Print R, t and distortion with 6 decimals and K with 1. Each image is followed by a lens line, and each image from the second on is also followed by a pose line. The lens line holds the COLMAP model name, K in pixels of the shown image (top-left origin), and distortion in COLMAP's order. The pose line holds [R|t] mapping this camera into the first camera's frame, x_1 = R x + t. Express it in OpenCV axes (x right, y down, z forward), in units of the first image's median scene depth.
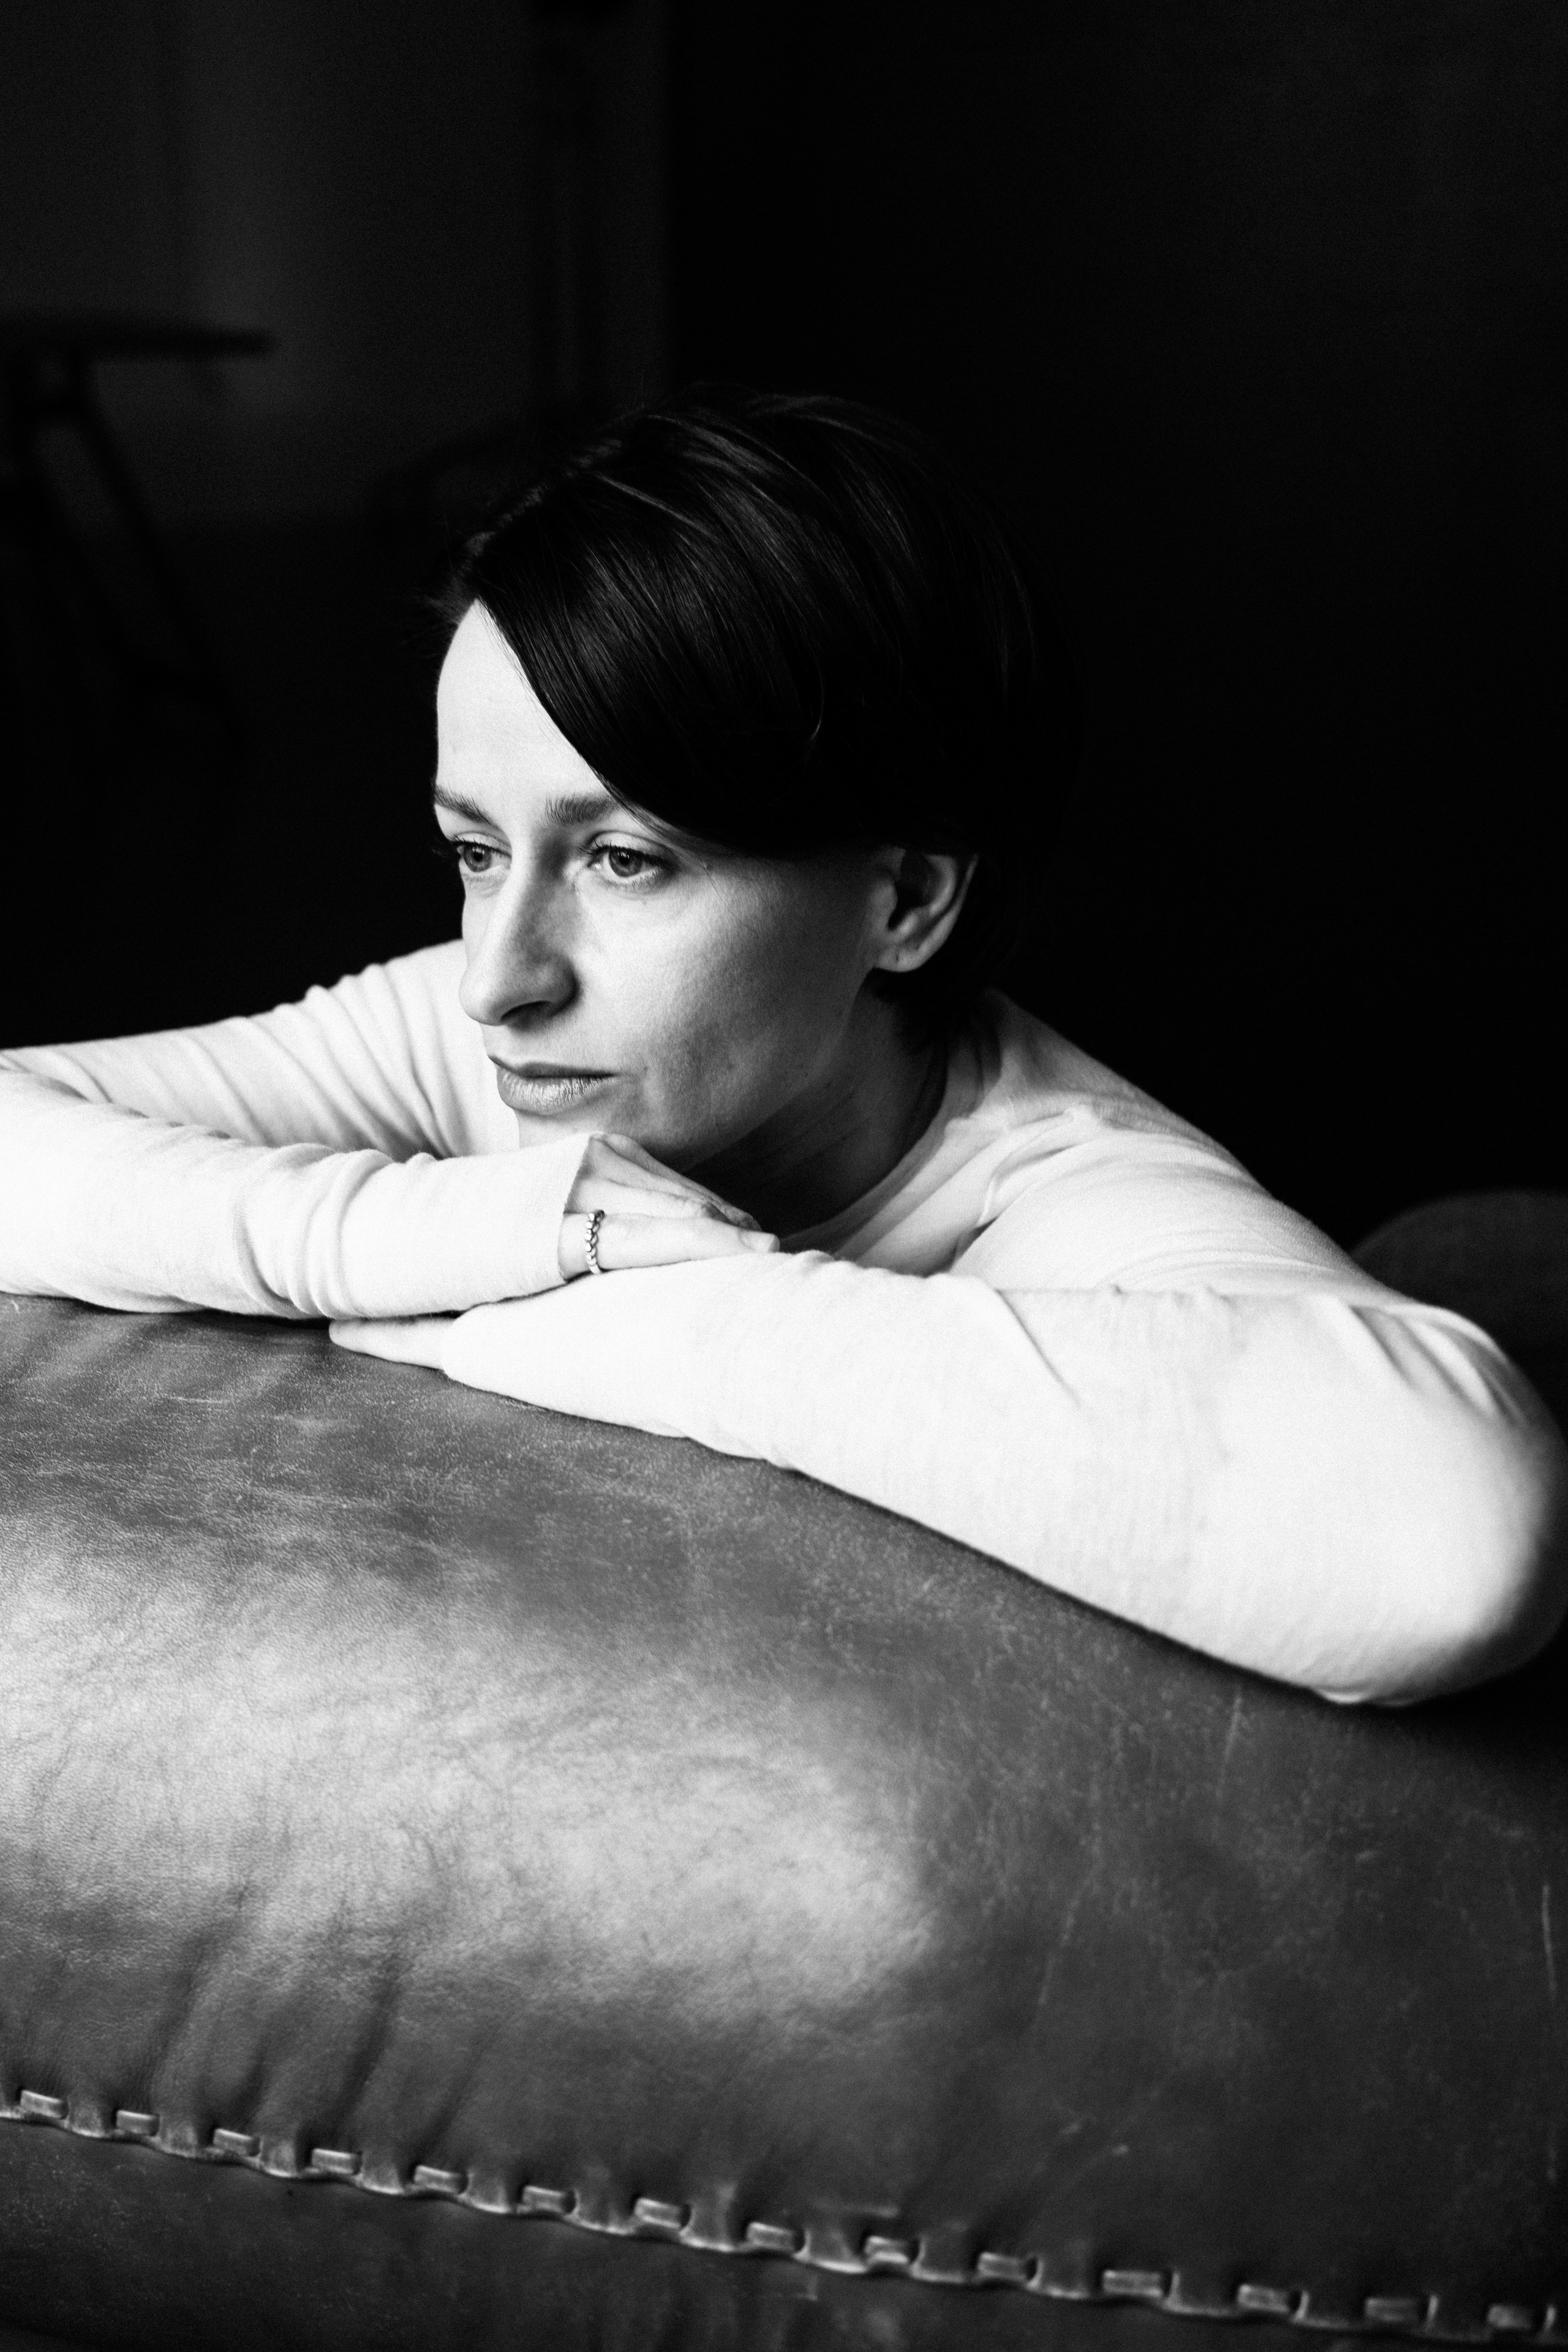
lens RADIAL K [[2838.8, 0, 784.0], [0, 2838.8, 1176.0], [0, 0, 1]] dist [-0.017198, 0.027835]
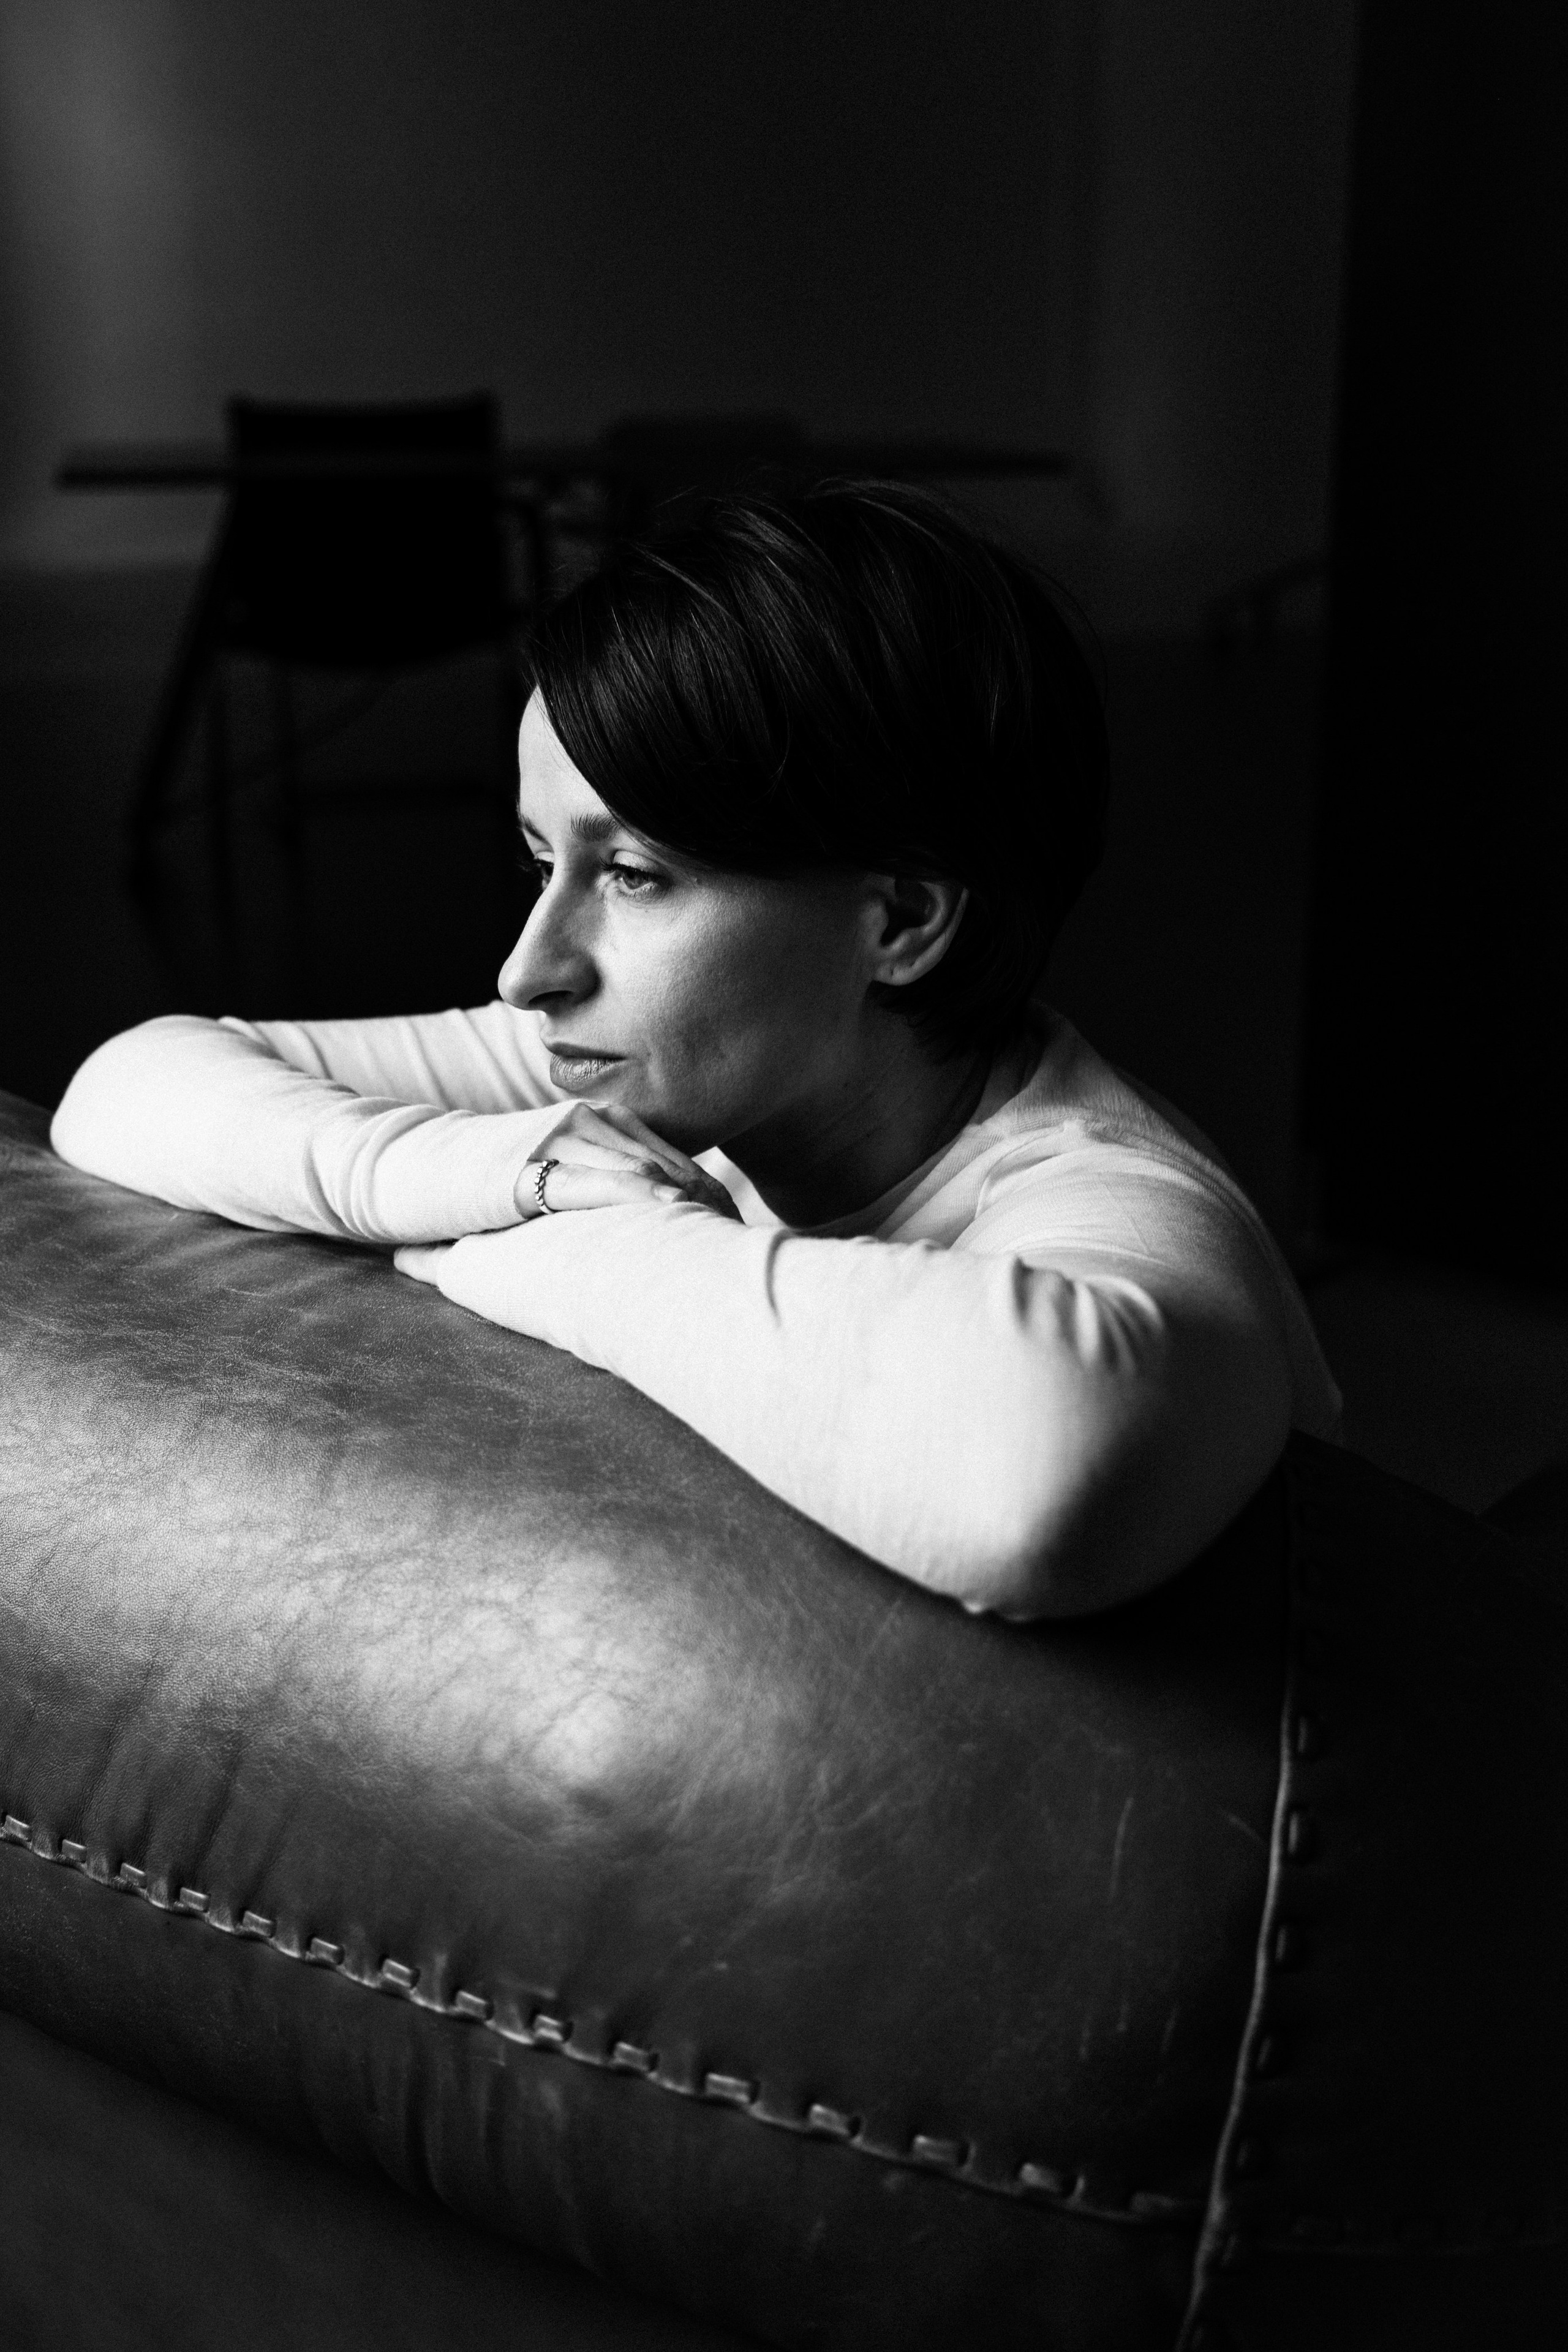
lens RADIAL K [[2817.1, 0, 784.2], [0, 2817.1, 1127.5], [0, 0, 1]] dist [0.014118, -0.001081]
pose [[0.946414, 0.068348, -0.315642, 0.441561], [-0.085847, 0.995429, -0.041854, 0.043533], [0.311338, 0.066708, 0.947955, -0.100498]]
